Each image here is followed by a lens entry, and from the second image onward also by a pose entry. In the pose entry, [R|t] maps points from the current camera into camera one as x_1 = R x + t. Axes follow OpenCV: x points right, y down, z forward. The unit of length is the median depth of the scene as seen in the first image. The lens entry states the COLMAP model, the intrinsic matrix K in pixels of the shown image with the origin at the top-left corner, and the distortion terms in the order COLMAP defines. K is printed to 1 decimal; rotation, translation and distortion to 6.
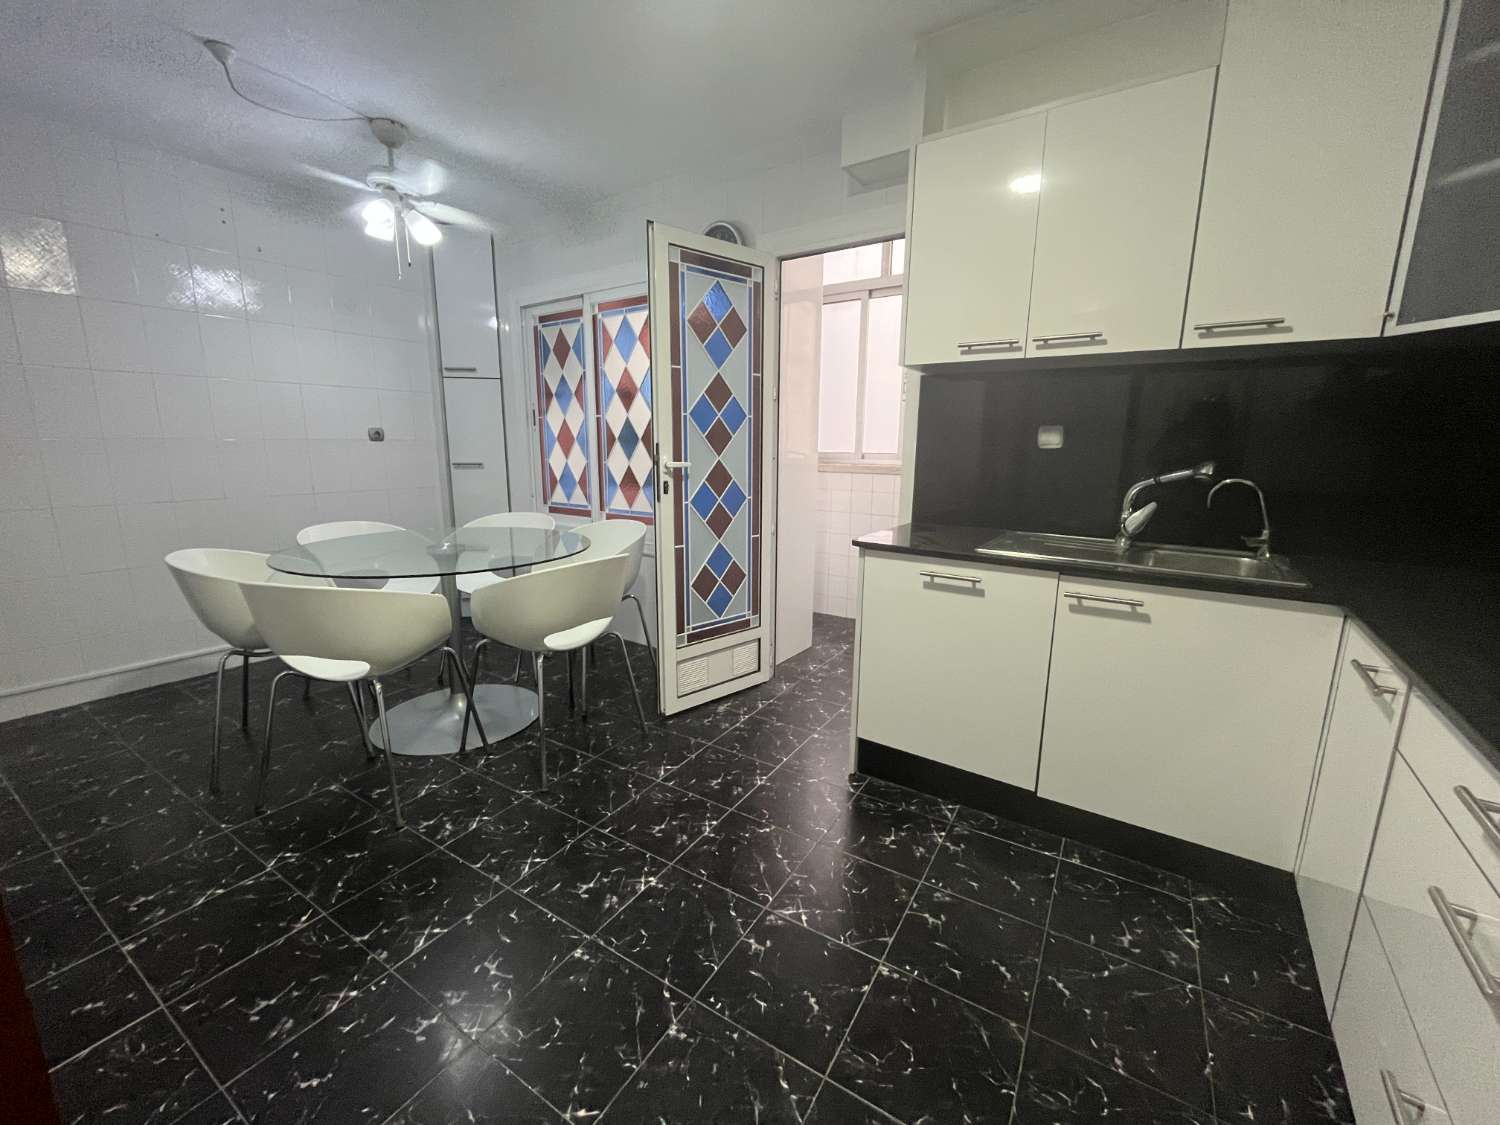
lens RADIAL K [[609.4, 0, 751.0], [0, 609.4, 560.4], [0, 0, 1]] dist [0.000548, -0.000482]
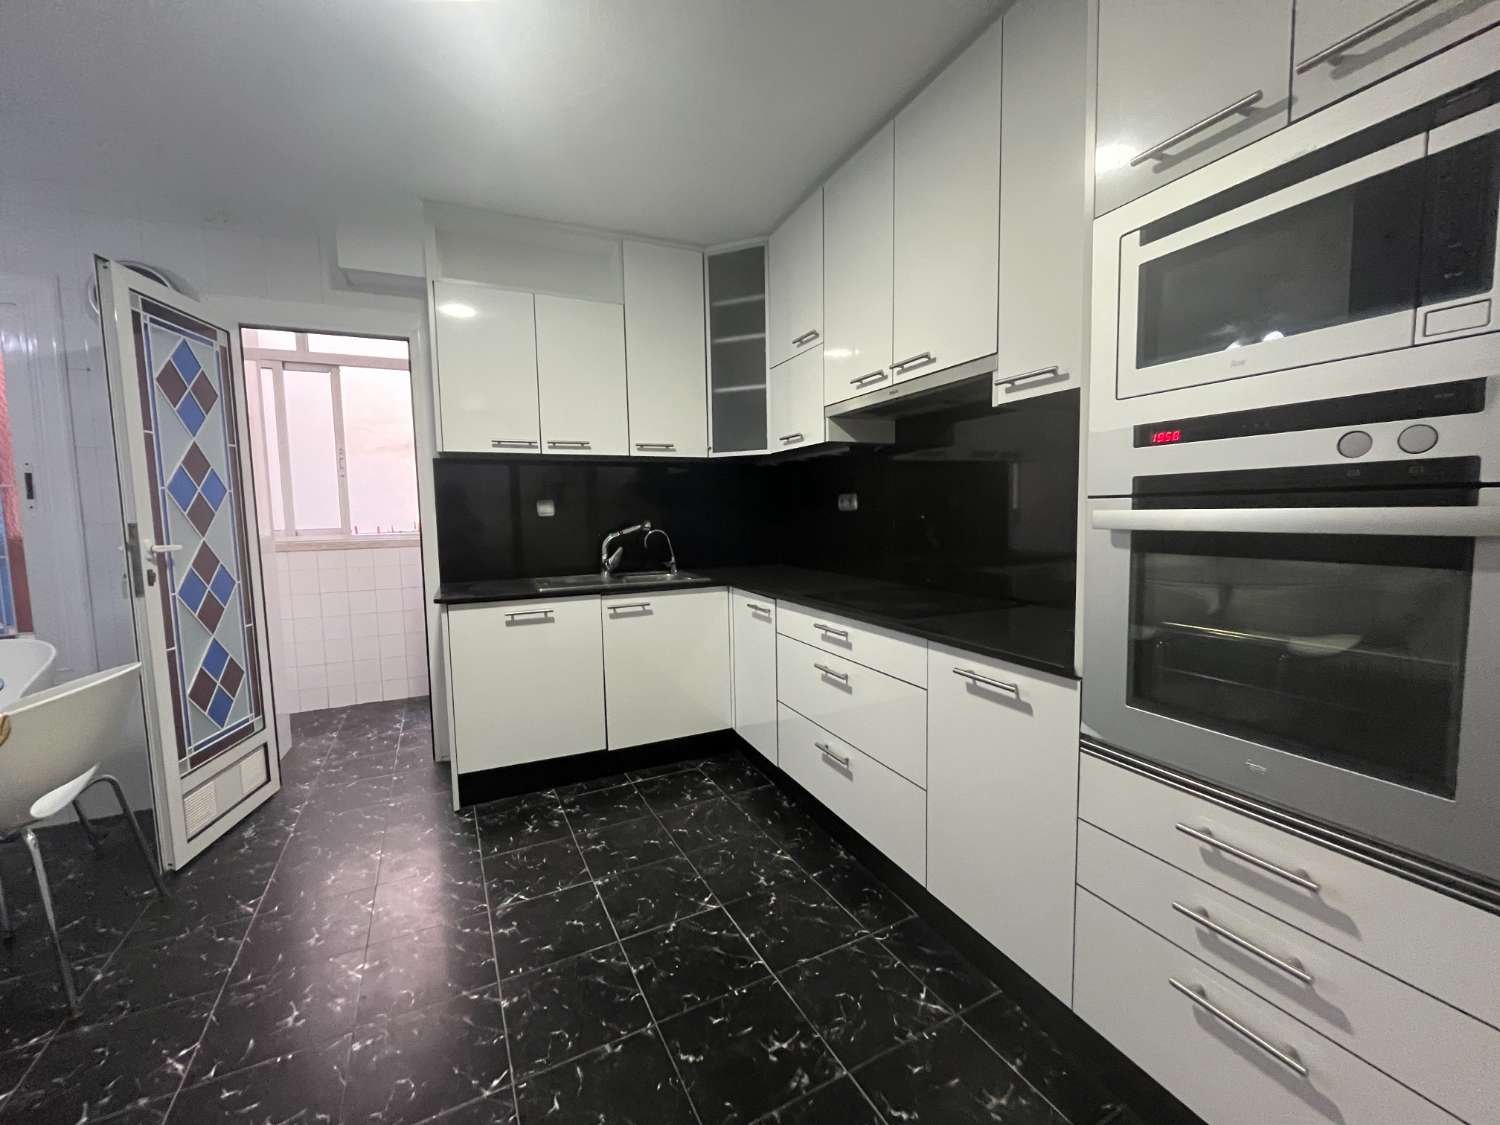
lens RADIAL K [[609.4, 0, 747.6], [0, 609.4, 559.6], [0, 0, 1]] dist [0.000548, -0.000482]
pose [[0.509913, -0.087576, 0.855757, -0.419157], [0.189174, 0.981867, -0.012240, 0.015289], [-0.839167, 0.168129, 0.517234, -0.076612]]
